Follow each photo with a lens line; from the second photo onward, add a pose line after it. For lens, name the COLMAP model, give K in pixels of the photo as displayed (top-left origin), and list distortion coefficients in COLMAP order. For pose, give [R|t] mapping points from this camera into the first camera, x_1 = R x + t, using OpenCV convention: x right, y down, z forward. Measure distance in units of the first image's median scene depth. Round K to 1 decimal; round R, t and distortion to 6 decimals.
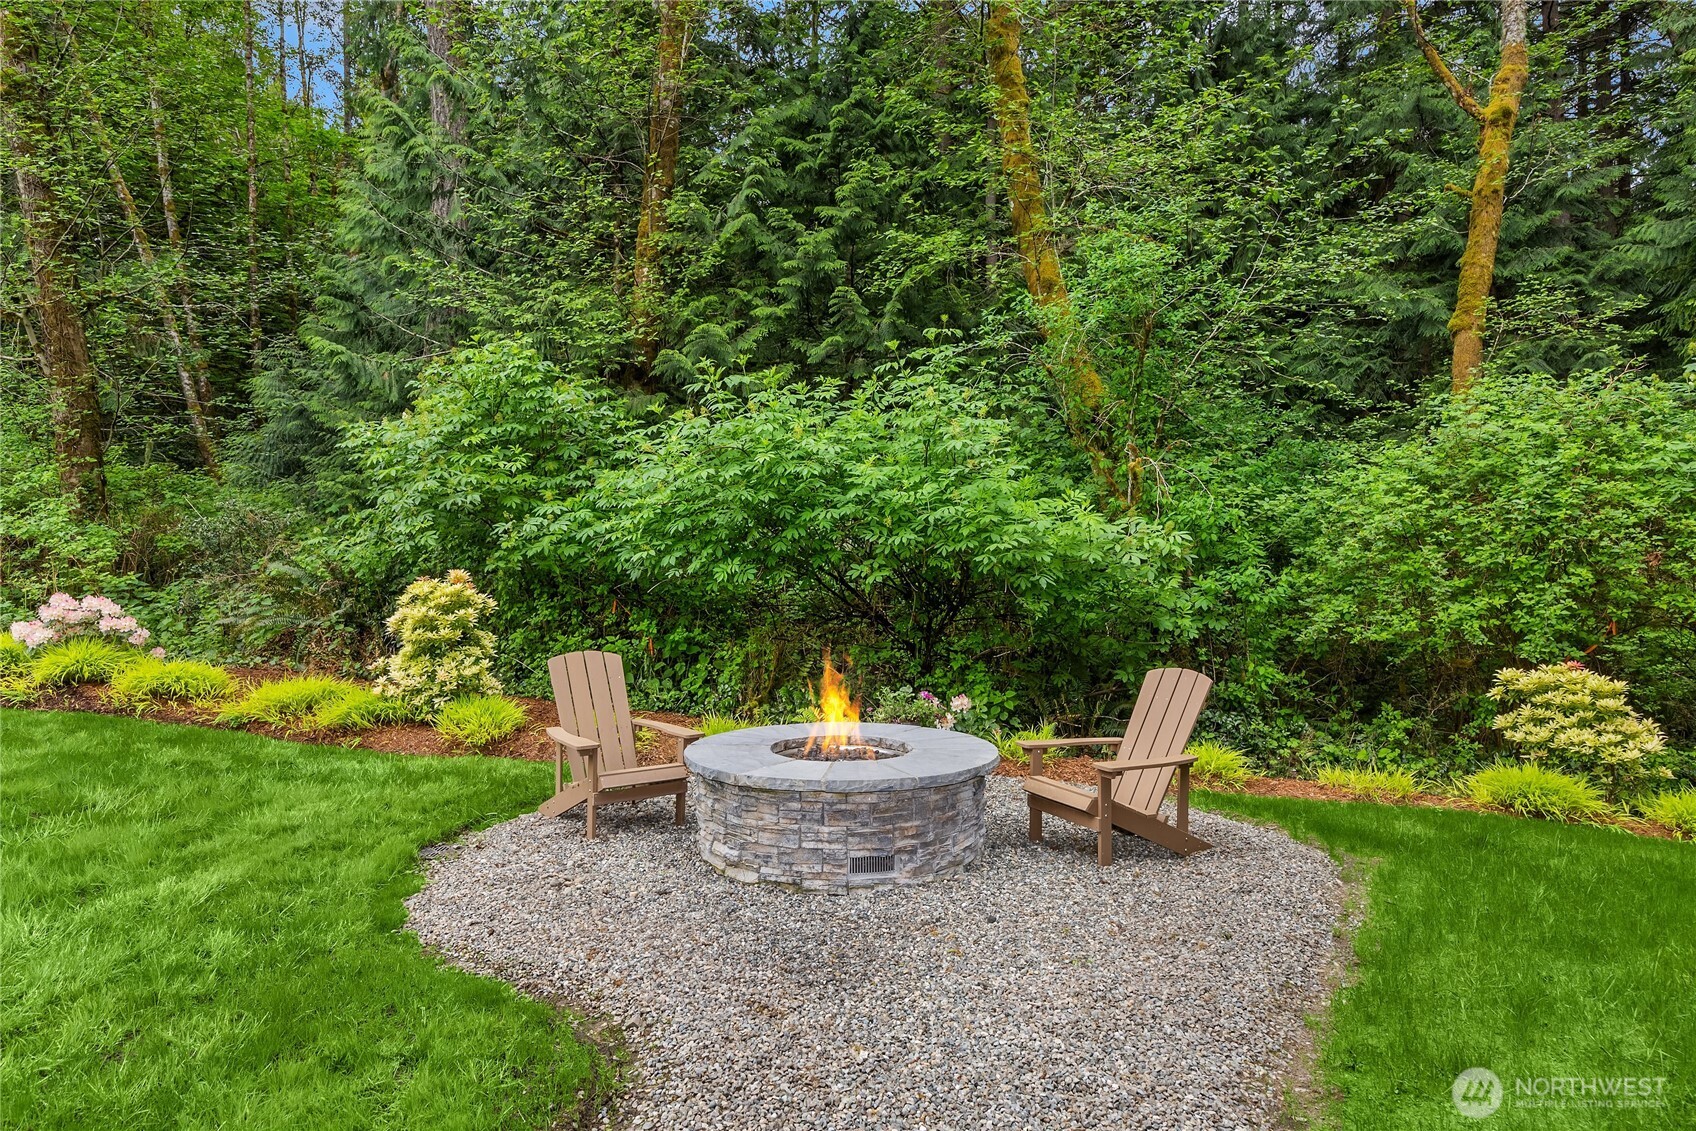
lens RADIAL K [[1007.4, 0, 837.9], [0, 1007.4, 557.7], [0, 0, 1]] dist [0.003239, 0.002848]
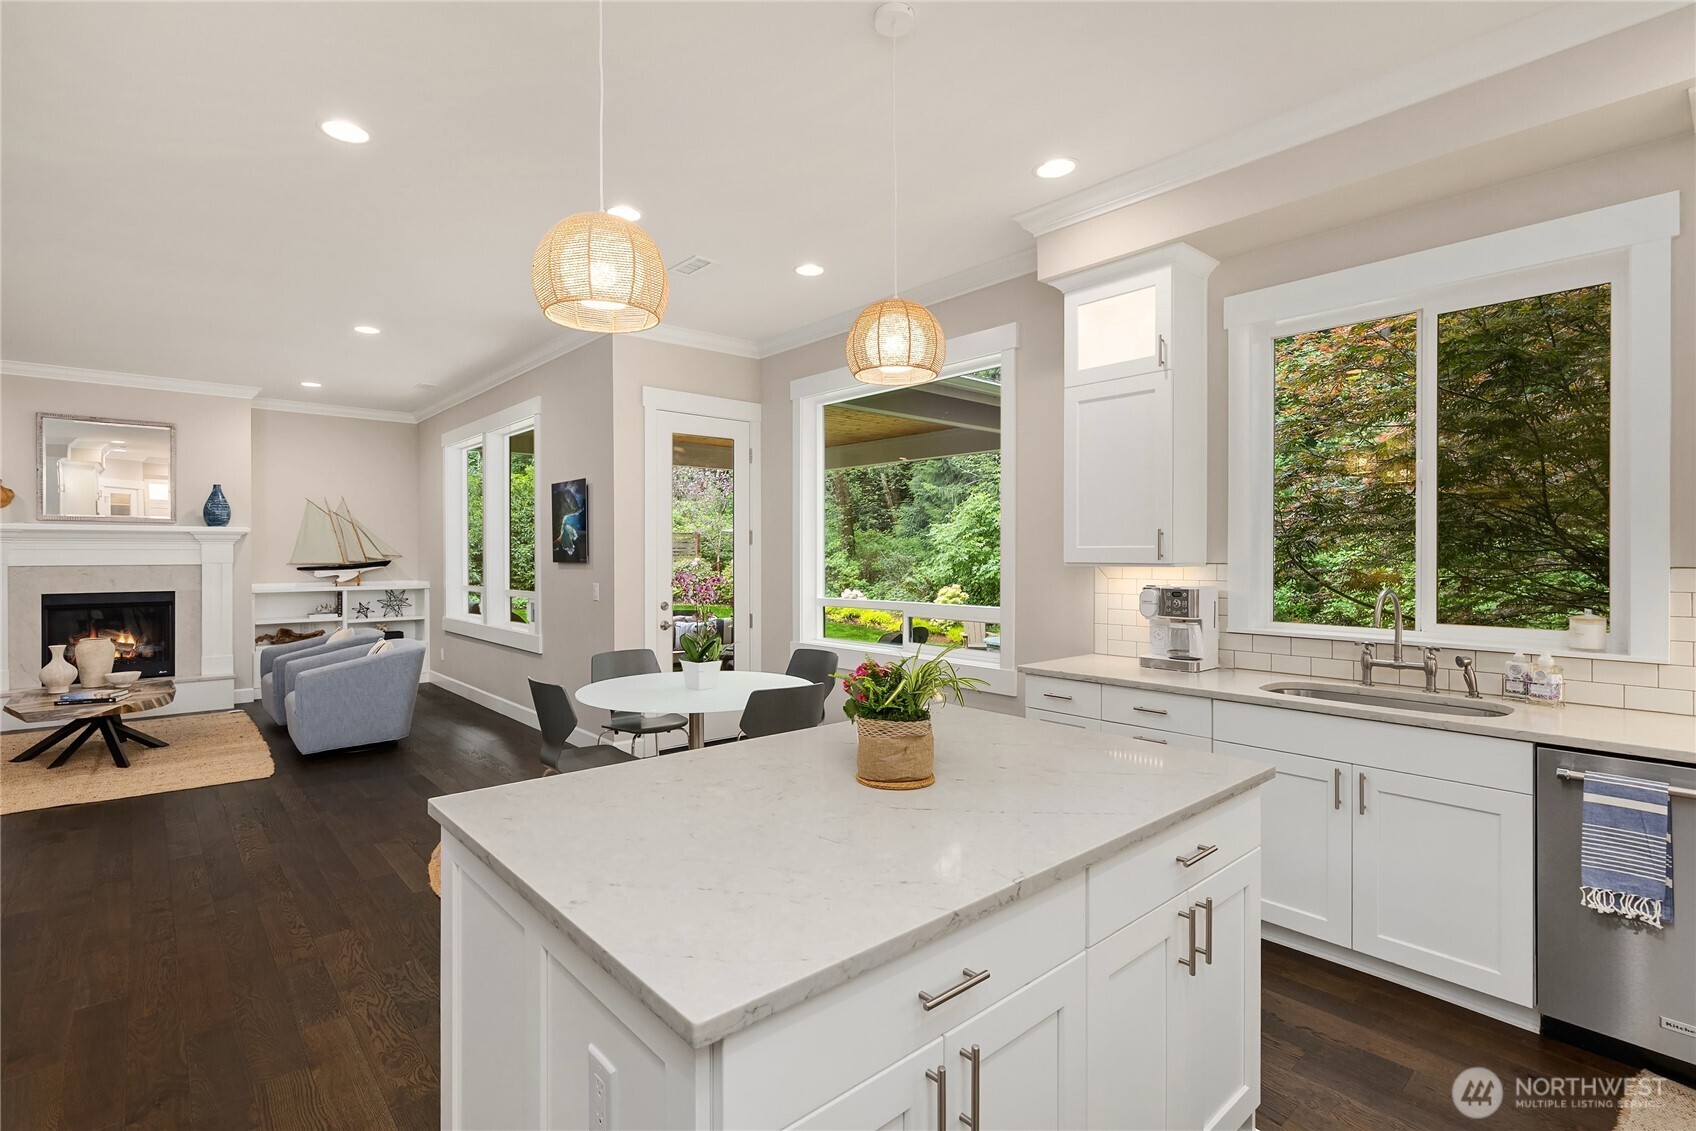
lens RADIAL K [[793.3, 0, 838.7], [0, 793.3, 558.2], [0, 0, 1]] dist [0.001697, 0.000681]
pose [[0.805385, -0.000499, -0.592752, 0.690891], [0.005730, 0.999959, 0.006942, -0.078778], [0.592725, -0.008988, 0.805355, -1.026860]]
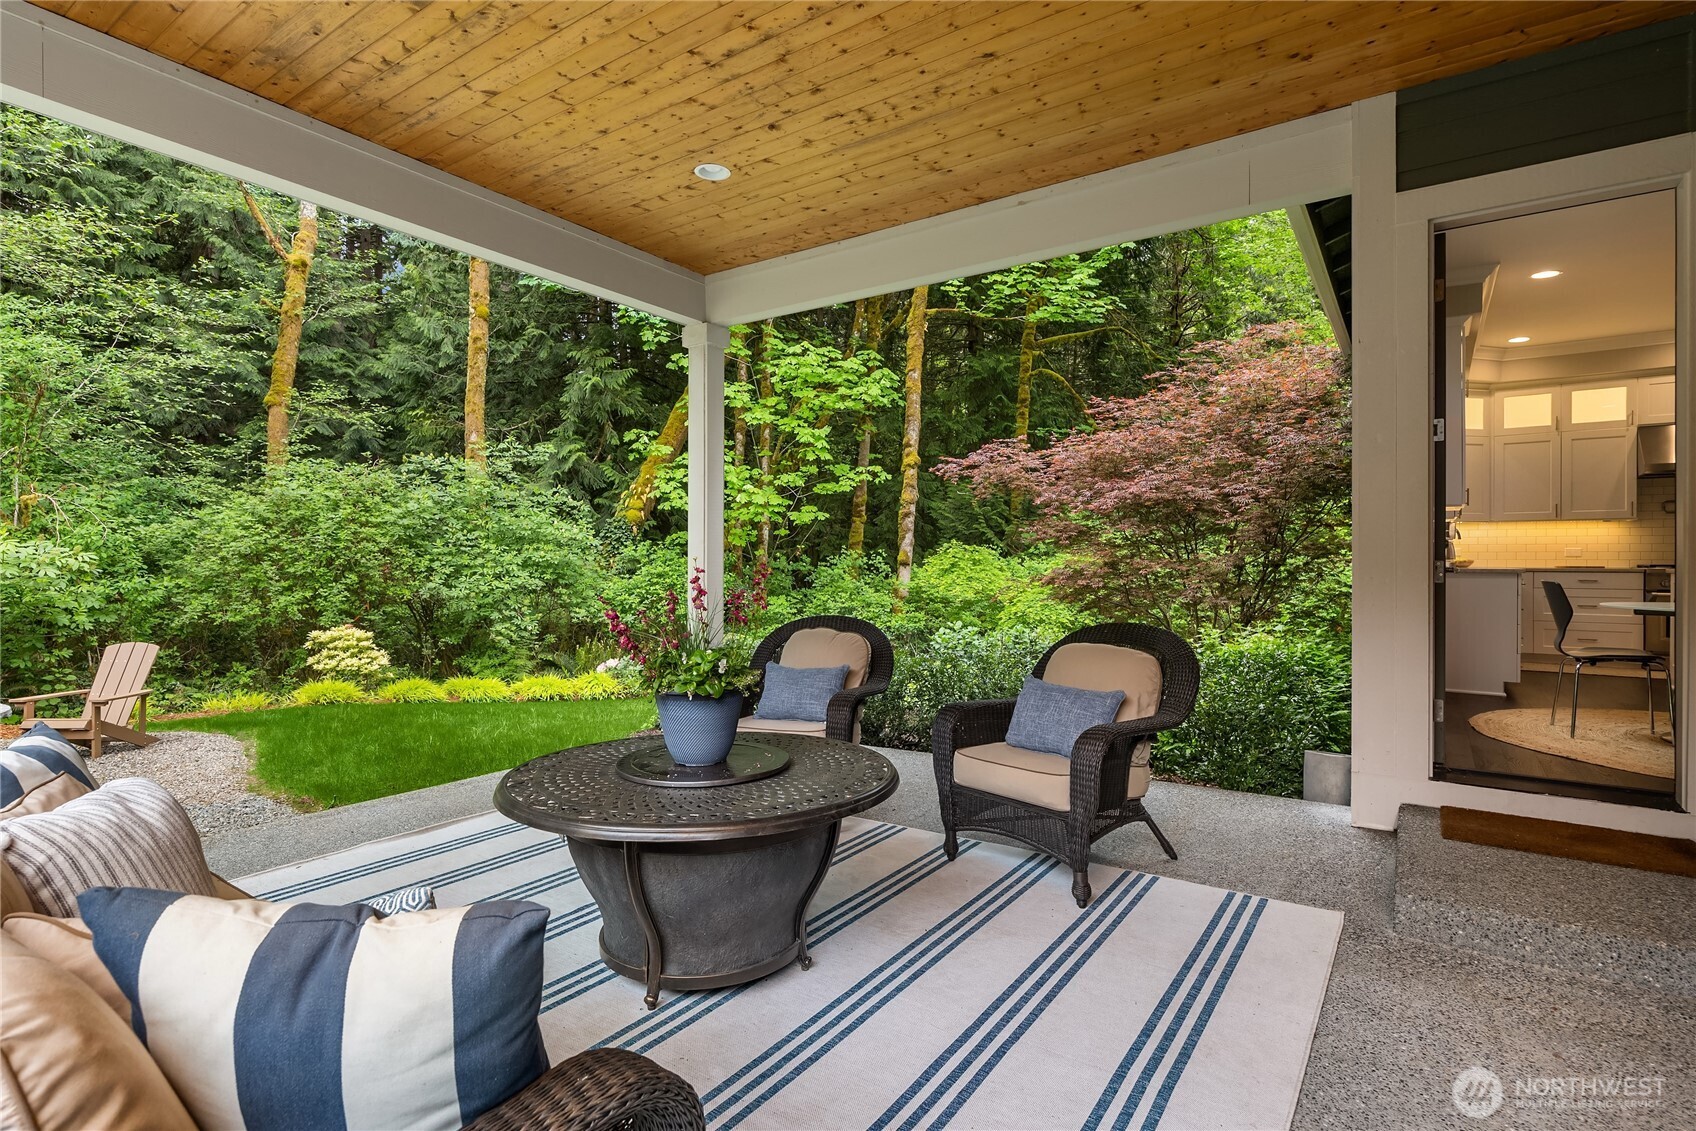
lens RADIAL K [[832.7, 0, 838.3], [0, 832.7, 568.2], [0, 0, 1]] dist [-0.003924, 0.000117]
pose [[0.395162, -0.009971, 0.918557, -0.295193], [-0.005541, 0.999897, 0.013238, -0.024831], [-0.918595, -0.010321, 0.395066, -0.399316]]
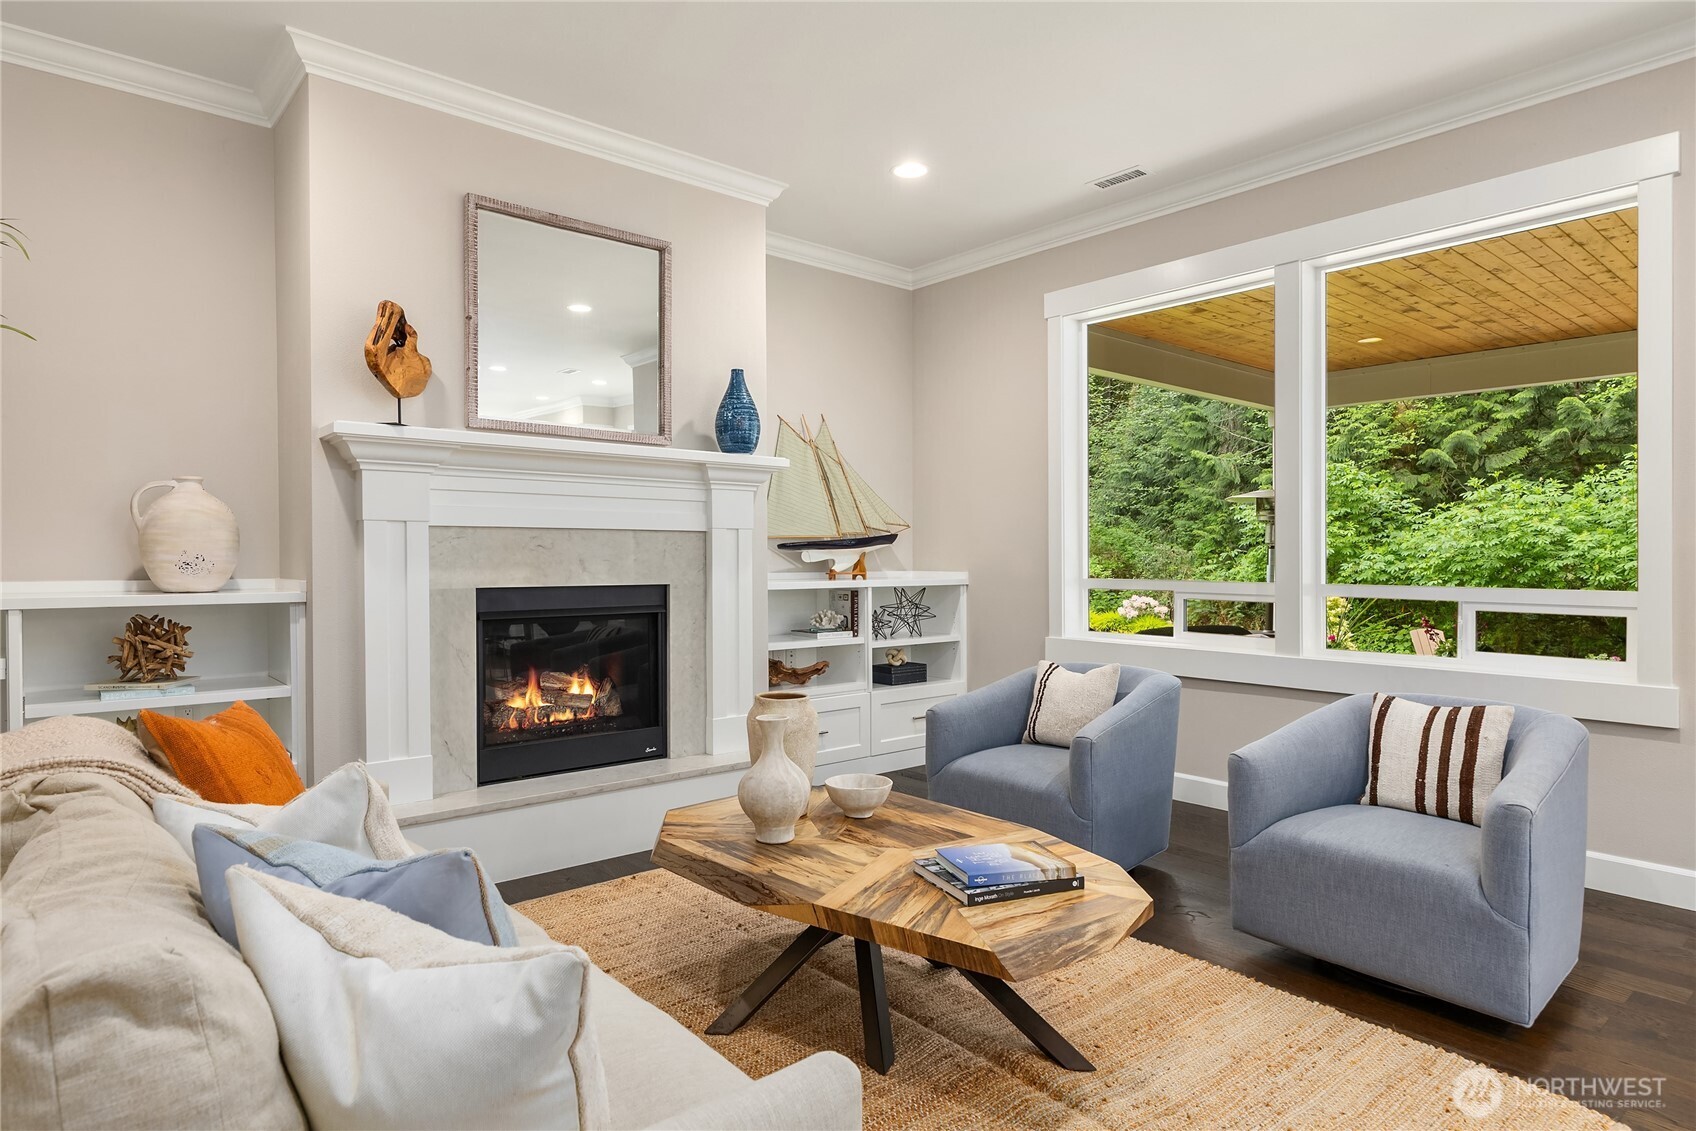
lens RADIAL K [[943.3, 0, 839.7], [0, 943.3, 563.4], [0, 0, 1]] dist [-0.000703, 0.000774]
pose [[0.790409, 0.004011, -0.612566, 0.011532], [0.002552, 0.999948, 0.009841, -0.058218], [0.612574, -0.009342, 0.790358, -1.096487]]
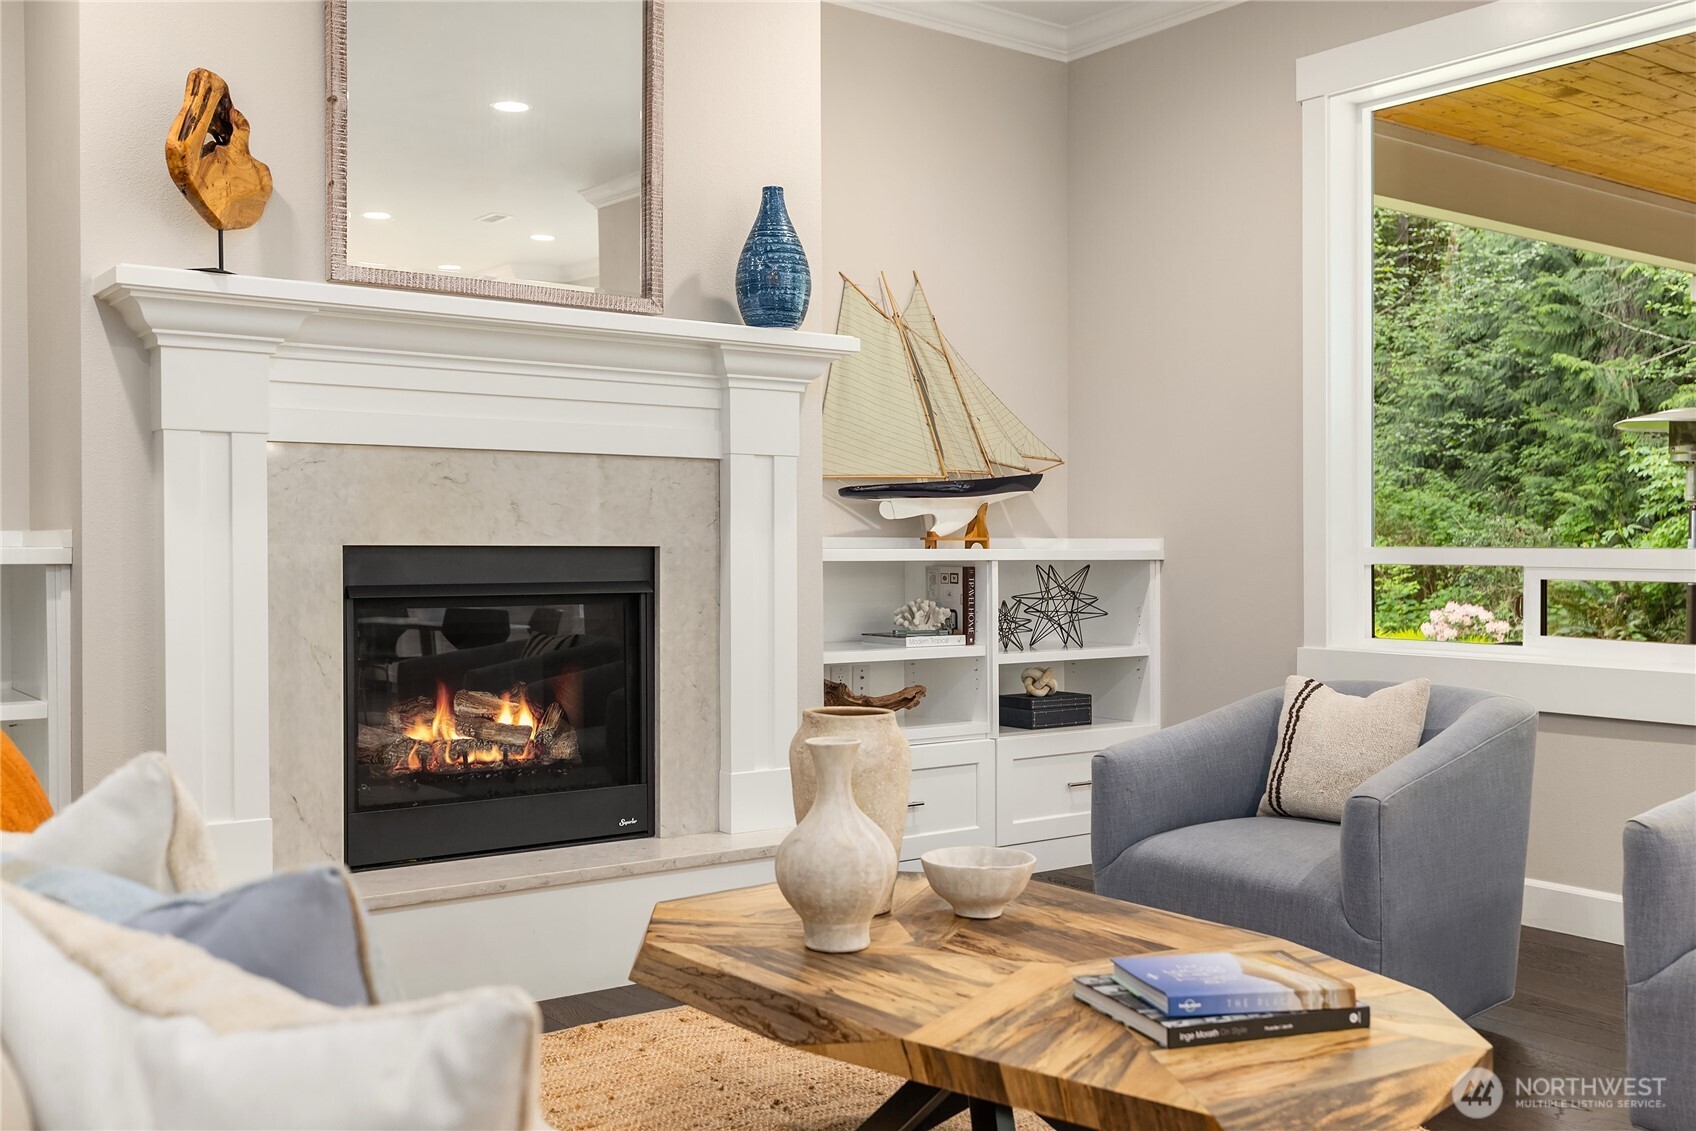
lens RADIAL K [[1589.4, 0, 839.0], [0, 1589.4, 557.0], [0, 0, 1]] dist [0.002397, 0.000000]
pose [[0.749644, 0.005594, -0.661818, 0.010161], [0.001079, 0.999953, 0.009674, -0.044525], [0.661841, -0.007966, 0.749602, -1.096688]]
